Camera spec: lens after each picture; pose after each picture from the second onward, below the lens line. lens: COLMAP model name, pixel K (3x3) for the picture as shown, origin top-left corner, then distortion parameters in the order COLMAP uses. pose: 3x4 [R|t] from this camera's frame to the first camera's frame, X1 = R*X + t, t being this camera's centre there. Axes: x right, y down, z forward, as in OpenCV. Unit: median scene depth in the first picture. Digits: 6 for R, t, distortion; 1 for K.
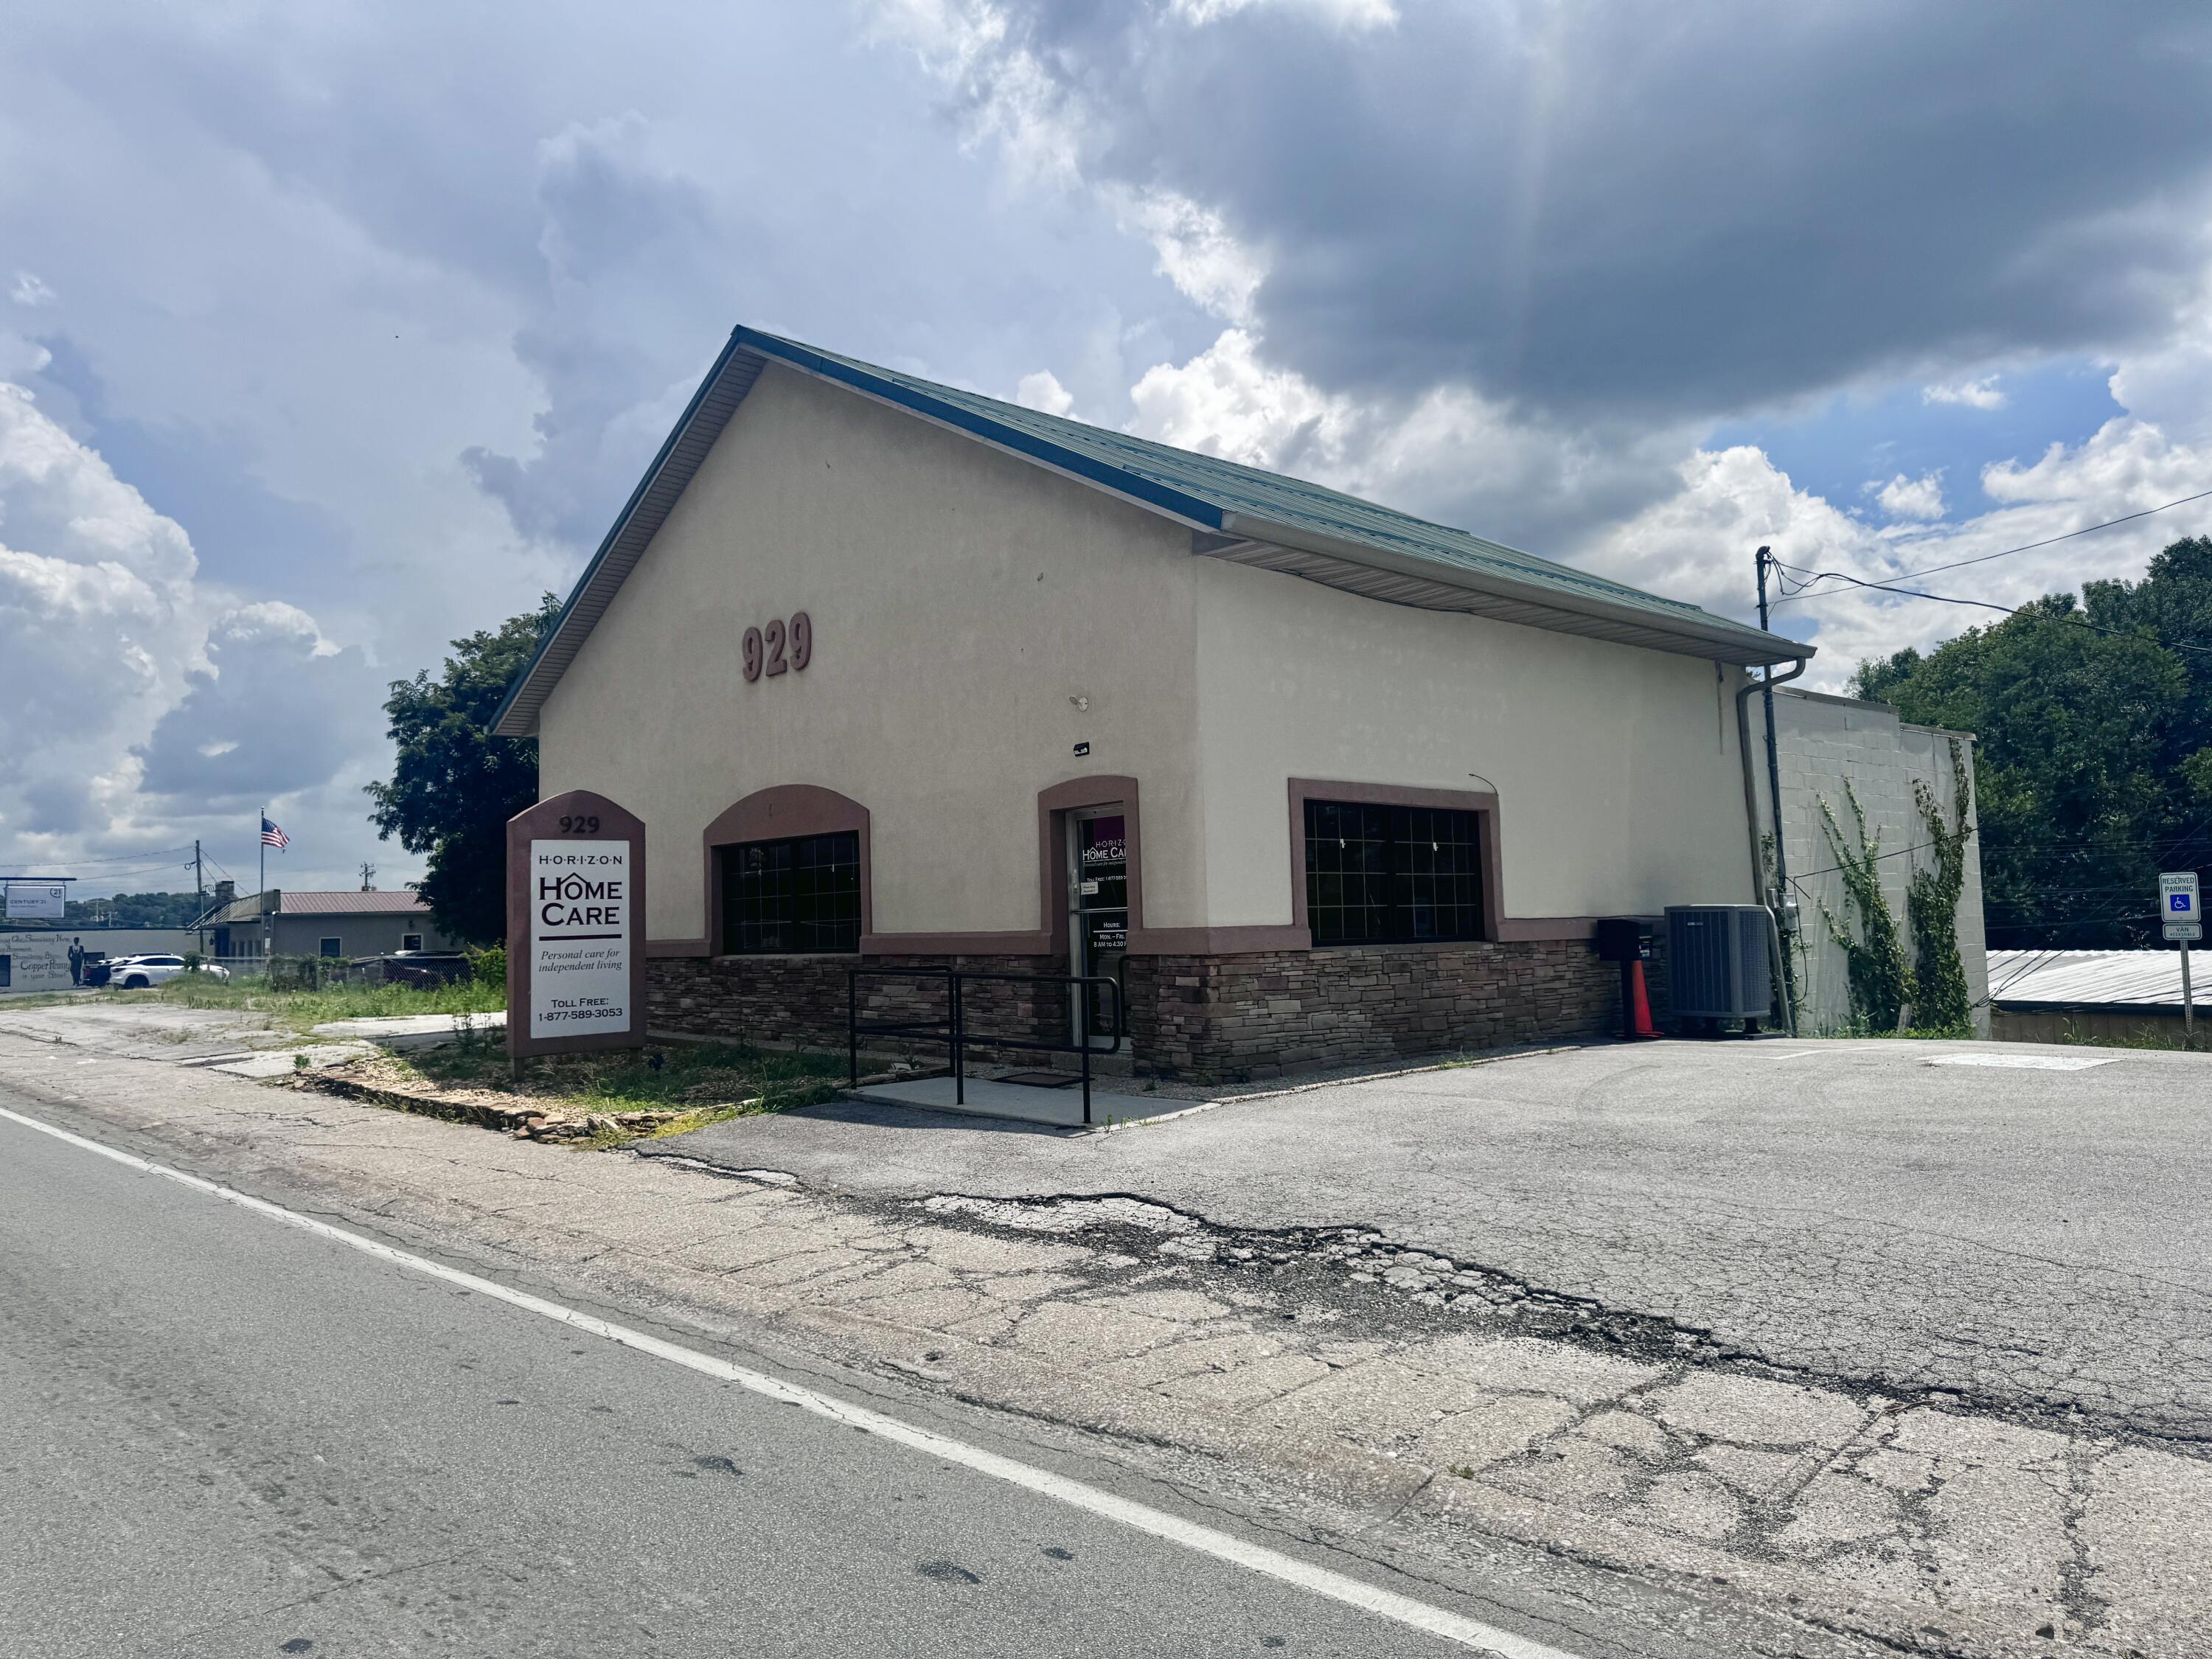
lens RADIAL K [[1534.1, 0, 1106.0], [0, 1534.1, 829.5], [0, 0, 1]] dist [0.159364, -0.230106]
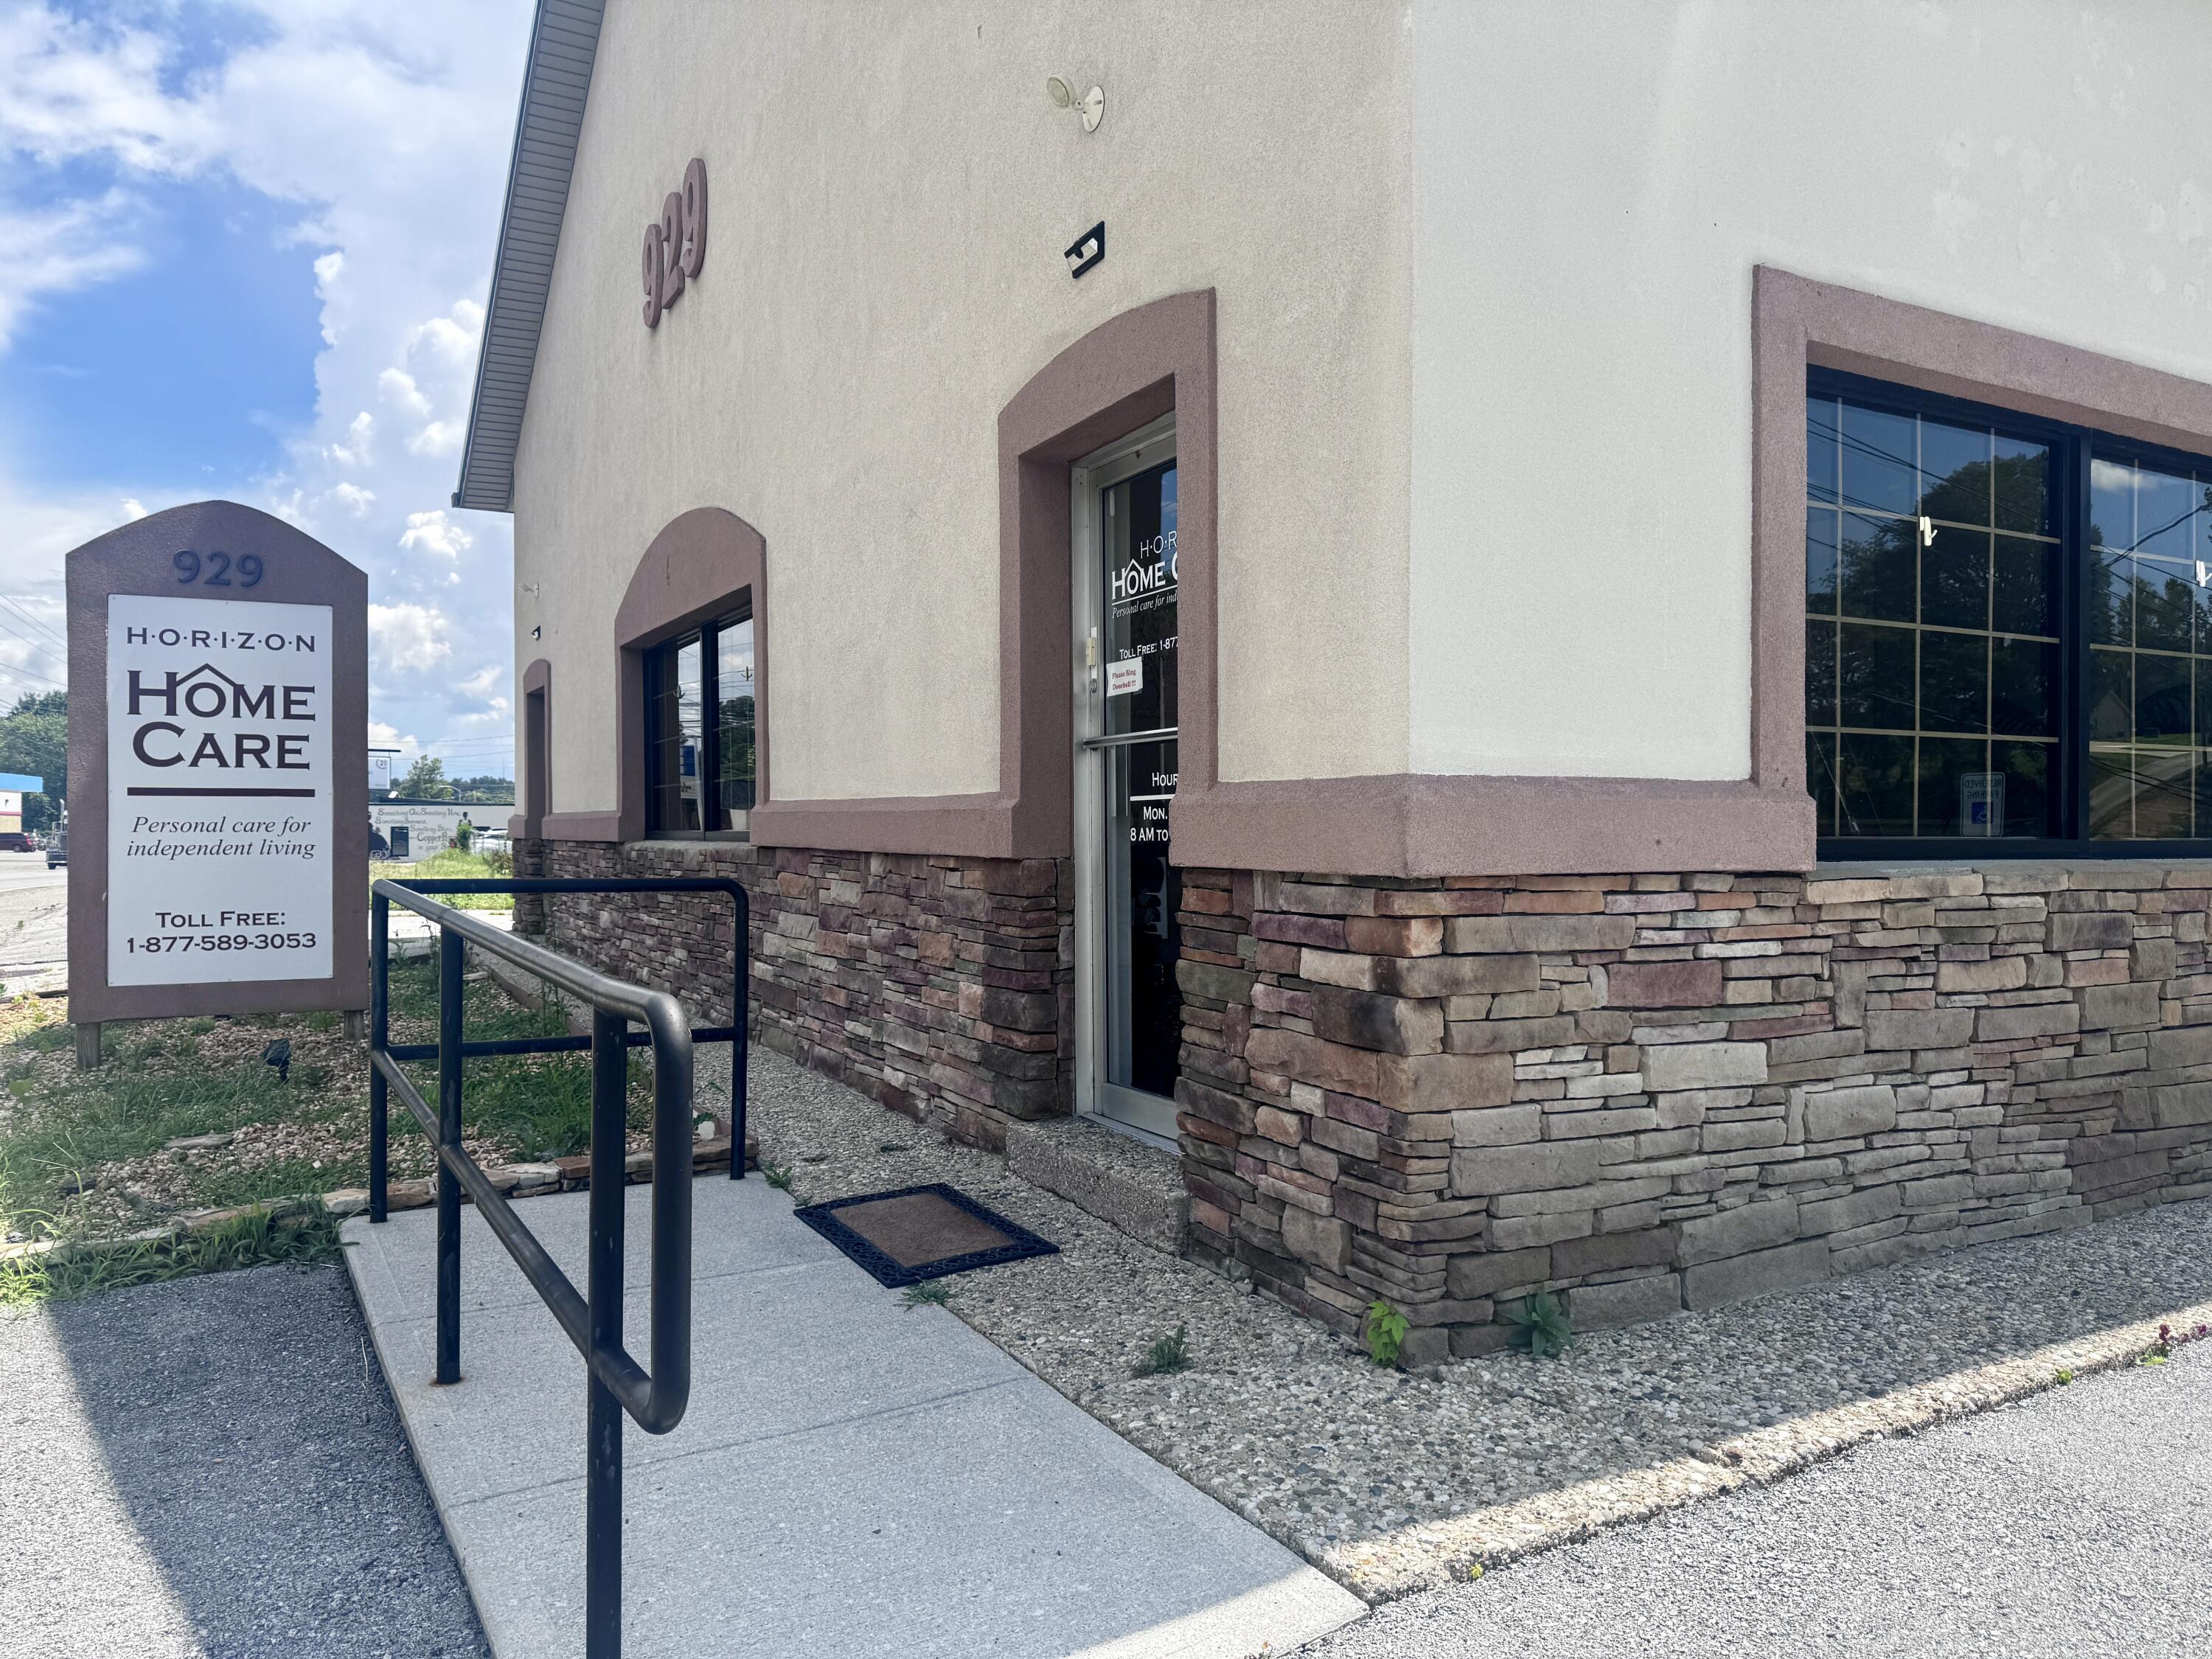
lens RADIAL K [[1469.9, 0, 1099.6], [0, 1469.9, 843.7], [0, 0, 1]] dist [0.079568, -0.098952]
pose [[0.964929, 0.029635, -0.260832, 0.073193], [-0.010634, 0.997205, 0.073959, 0.051502], [0.262295, -0.068592, 0.962547, 0.663806]]
